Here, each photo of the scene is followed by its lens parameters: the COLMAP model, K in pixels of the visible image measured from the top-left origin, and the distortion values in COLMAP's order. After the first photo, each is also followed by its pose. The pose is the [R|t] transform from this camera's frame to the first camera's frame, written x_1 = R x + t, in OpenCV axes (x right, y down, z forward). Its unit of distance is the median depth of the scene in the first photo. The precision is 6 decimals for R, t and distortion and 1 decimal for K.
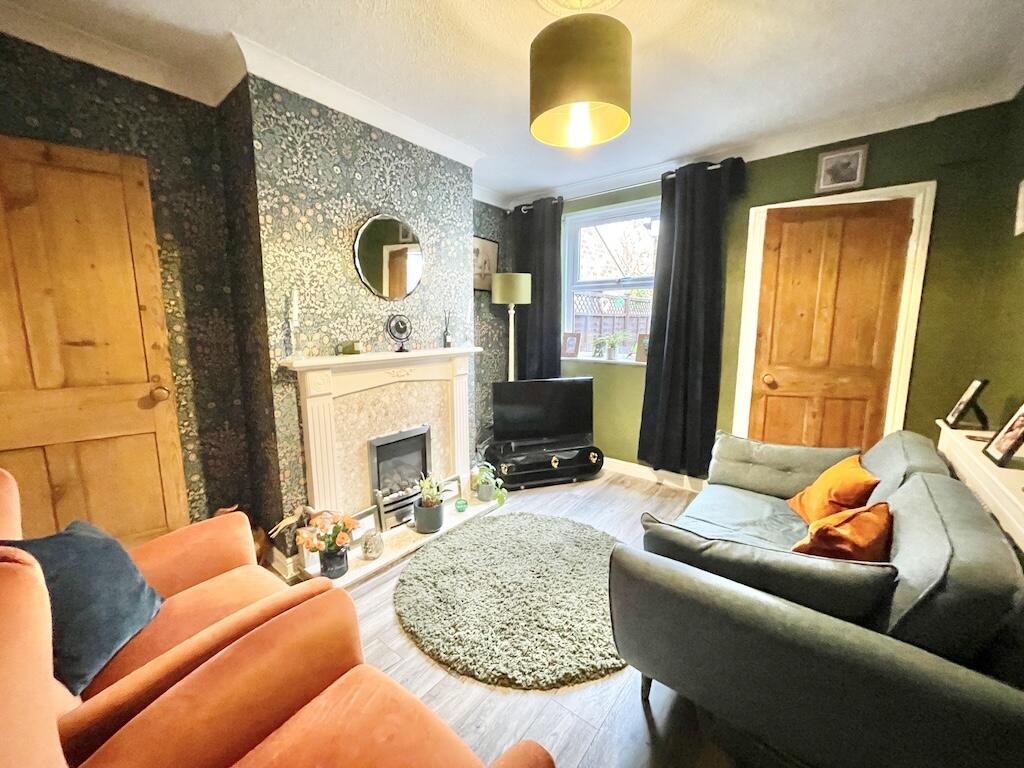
lens RADIAL K [[413.4, 0, 514.3], [0, 413.4, 374.6], [0, 0, 1]] dist [0.000367, -0.000316]
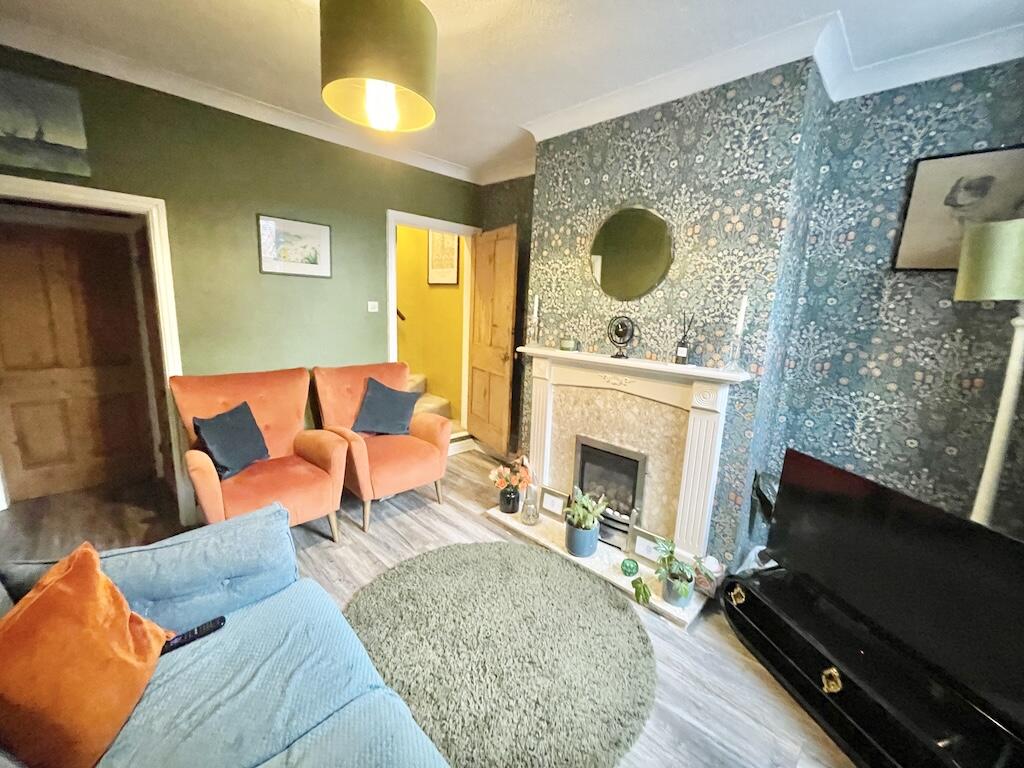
lens RADIAL K [[413.4, 0, 514.3], [0, 413.4, 394.1], [0, 0, 1]] dist [0.000367, -0.000316]
pose [[-0.112081, 0.171306, -0.978822, 0.655359], [-0.192635, 0.962597, 0.190524, -0.107406], [0.974848, 0.209910, -0.074889, 0.869959]]
